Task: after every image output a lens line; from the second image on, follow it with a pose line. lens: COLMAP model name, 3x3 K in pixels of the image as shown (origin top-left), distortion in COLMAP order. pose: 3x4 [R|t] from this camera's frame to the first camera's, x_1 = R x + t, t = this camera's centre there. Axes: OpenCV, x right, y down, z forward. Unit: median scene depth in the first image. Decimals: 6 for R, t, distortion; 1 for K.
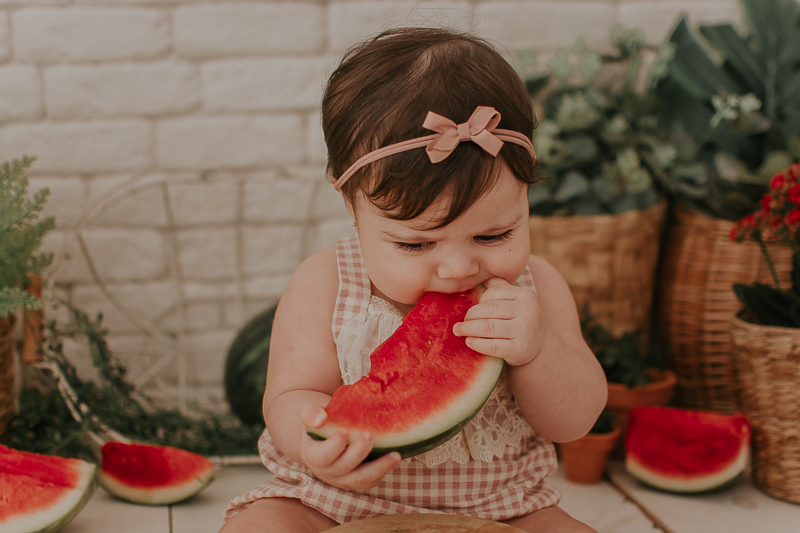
lens RADIAL K [[1233.6, 0, 400.0], [0, 1233.6, 266.5], [0, 0, 1]] dist [-0.177669, 0.088596]
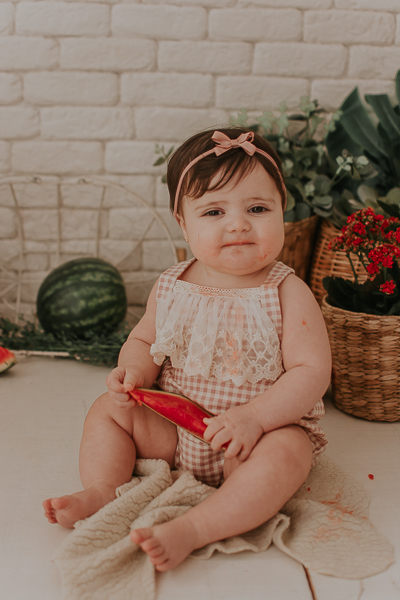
lens RADIAL K [[925.2, 0, 189.8], [0, 925.2, 302.3], [0, 0, 1]] dist [-0.177669, 0.088596]
pose [[0.988873, 0.084695, -0.122300, 0.213048], [-0.068461, 0.988972, 0.131331, -0.087962], [0.132074, -0.121497, 0.983766, -0.208321]]
